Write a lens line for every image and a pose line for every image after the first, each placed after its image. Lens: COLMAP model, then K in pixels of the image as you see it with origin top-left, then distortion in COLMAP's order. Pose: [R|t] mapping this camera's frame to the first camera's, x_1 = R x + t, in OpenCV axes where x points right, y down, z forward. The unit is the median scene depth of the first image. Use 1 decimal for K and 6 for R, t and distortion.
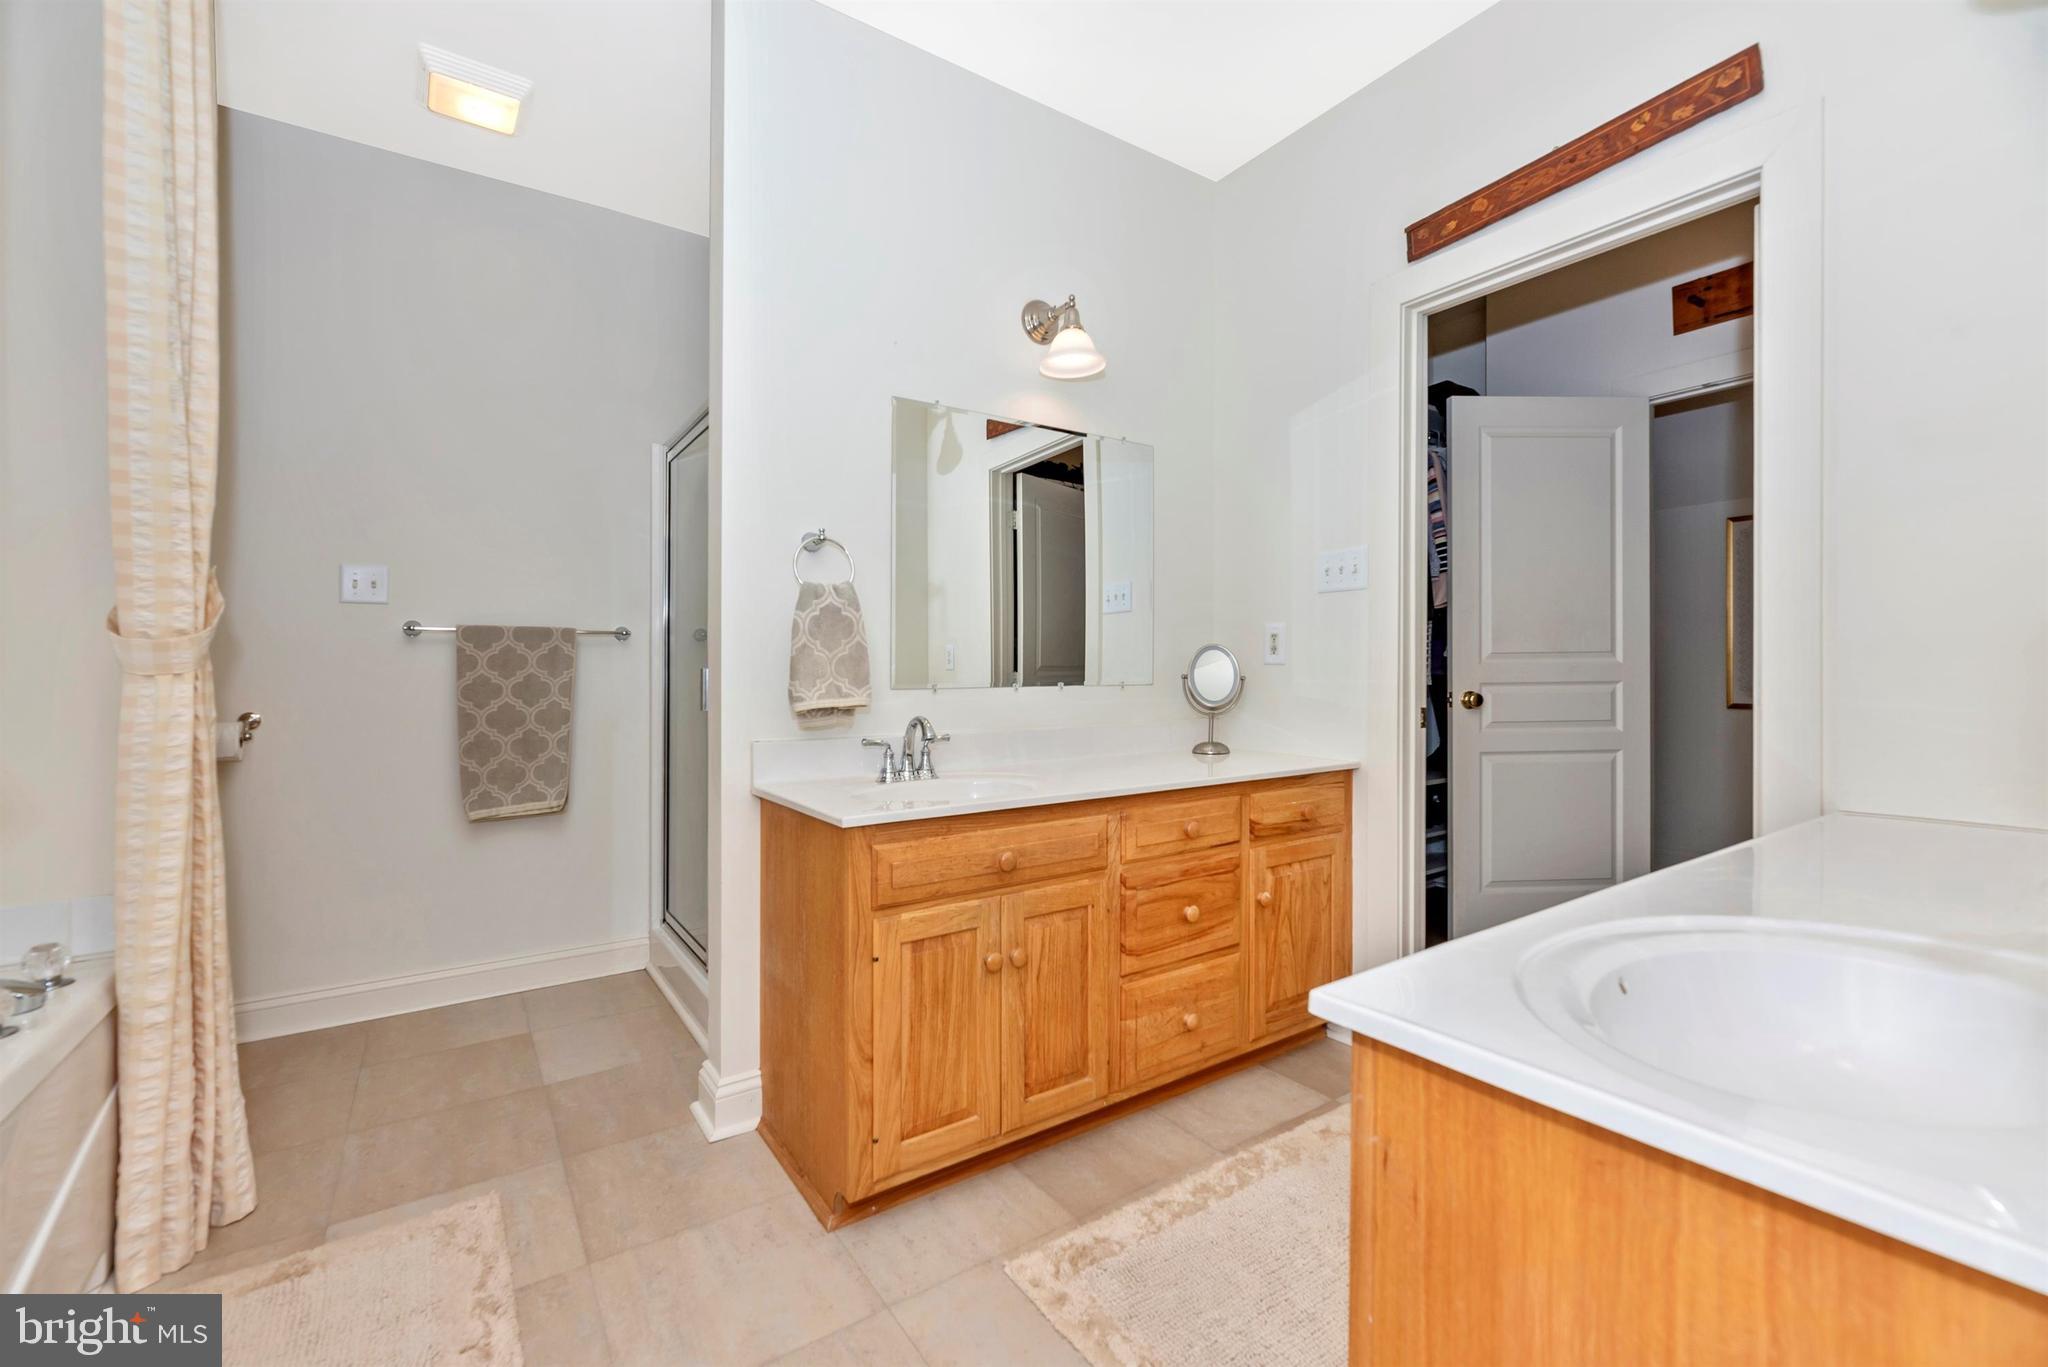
lens RADIAL K [[839.8, 0, 1024.0], [0, 839.8, 682.4], [0, 0, 1]] dist [-0.000585, 0.000011]
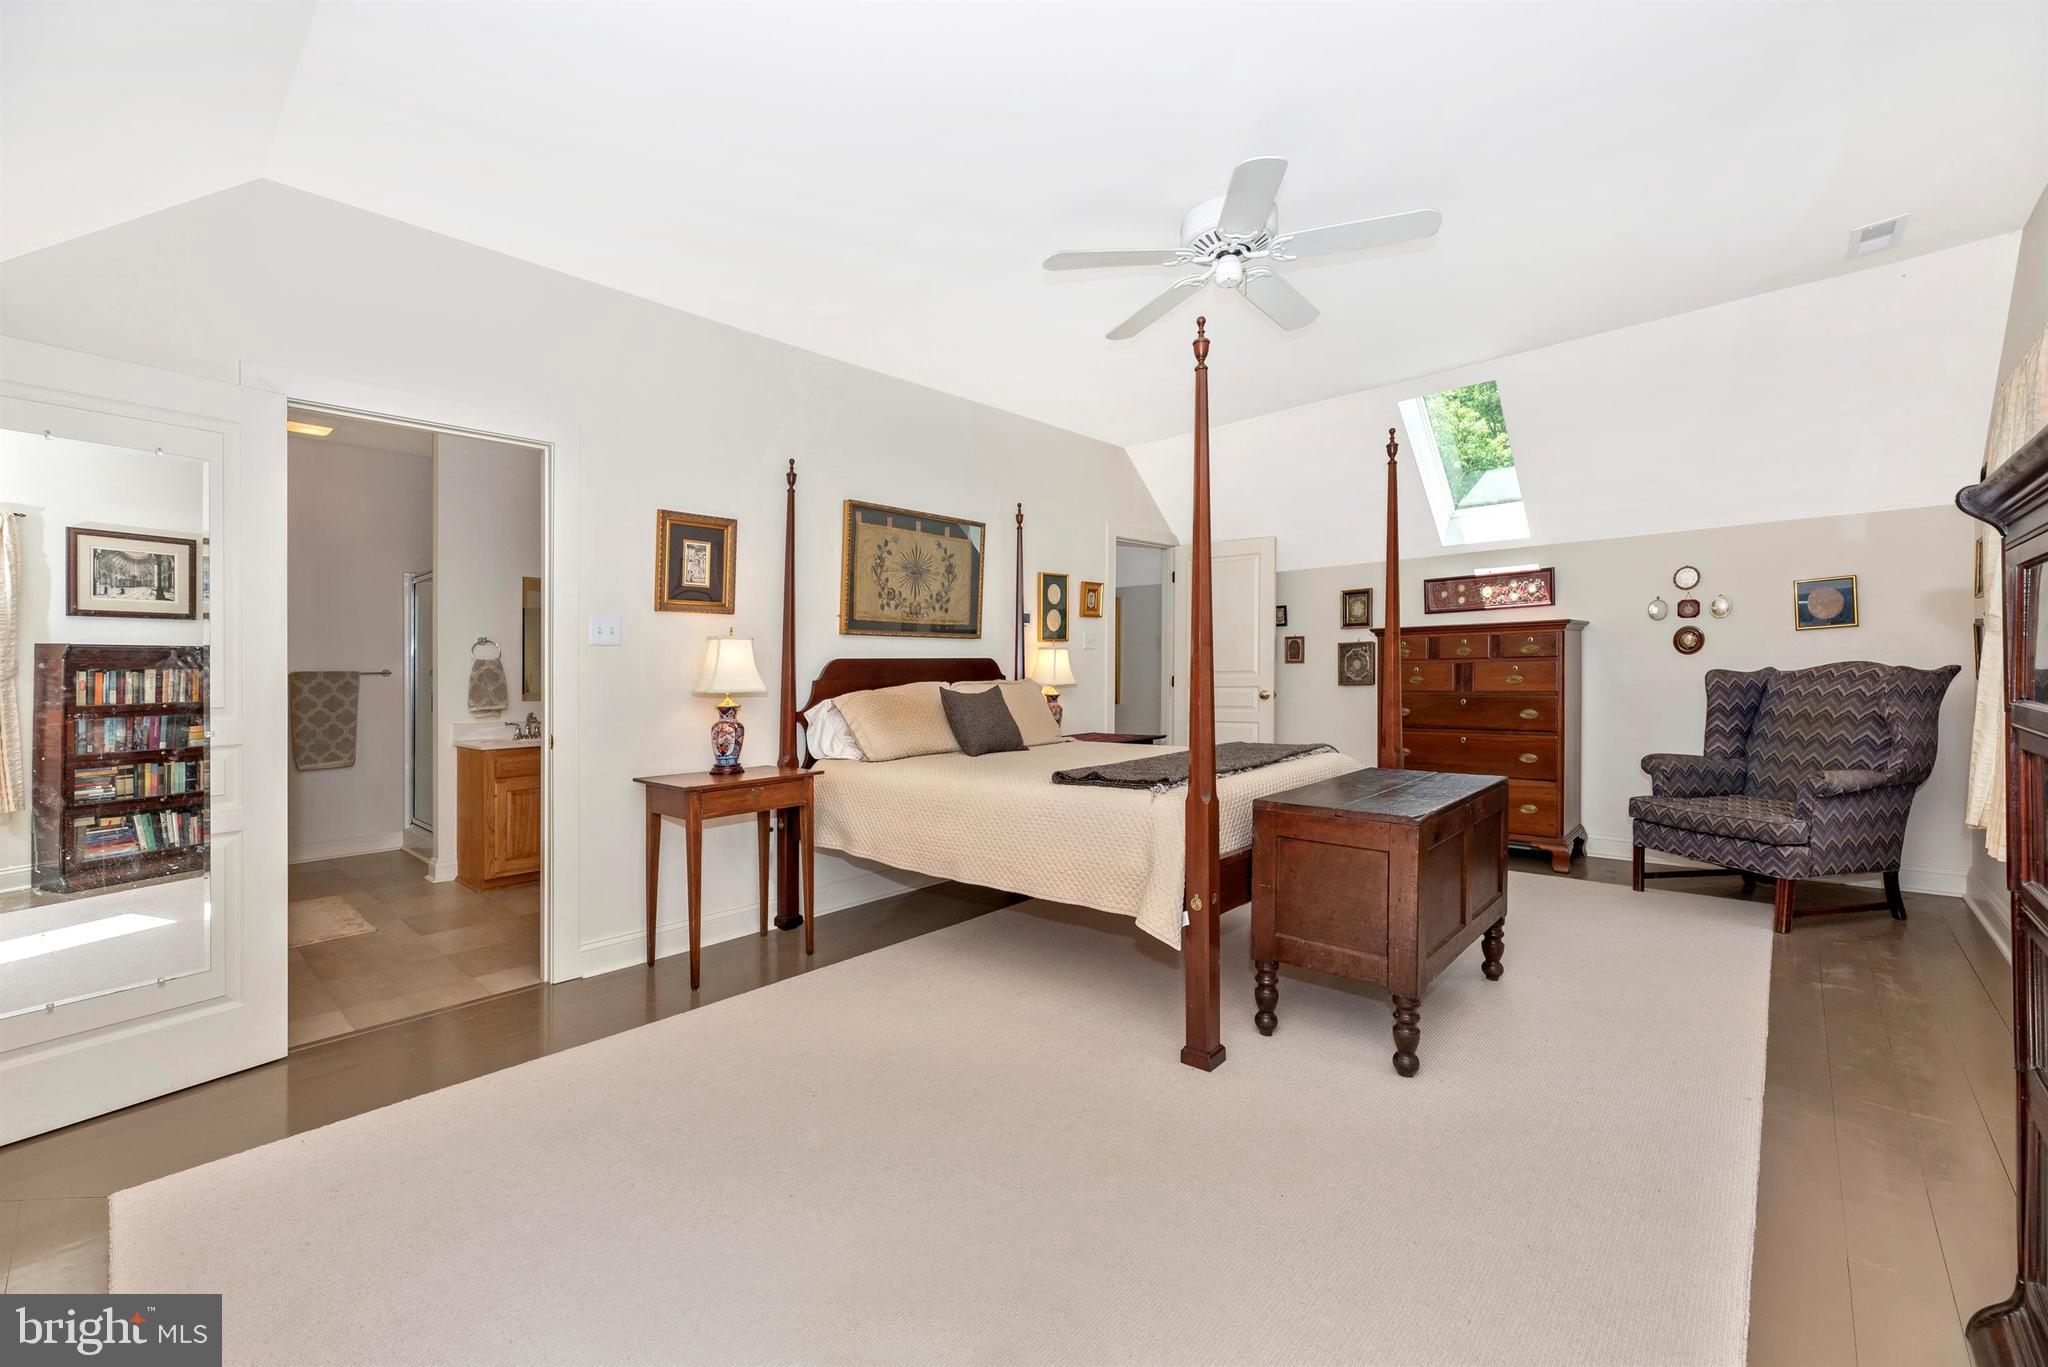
lens RADIAL K [[839.8, 0, 1024.7], [0, 839.8, 677.5], [0, 0, 1]] dist [-0.000585, 0.000011]
pose [[0.973916, -0.010267, 0.226677, 0.541939], [0.010610, 0.999944, -0.000297, -0.034618], [-0.226662, 0.002694, 0.973970, -1.278786]]
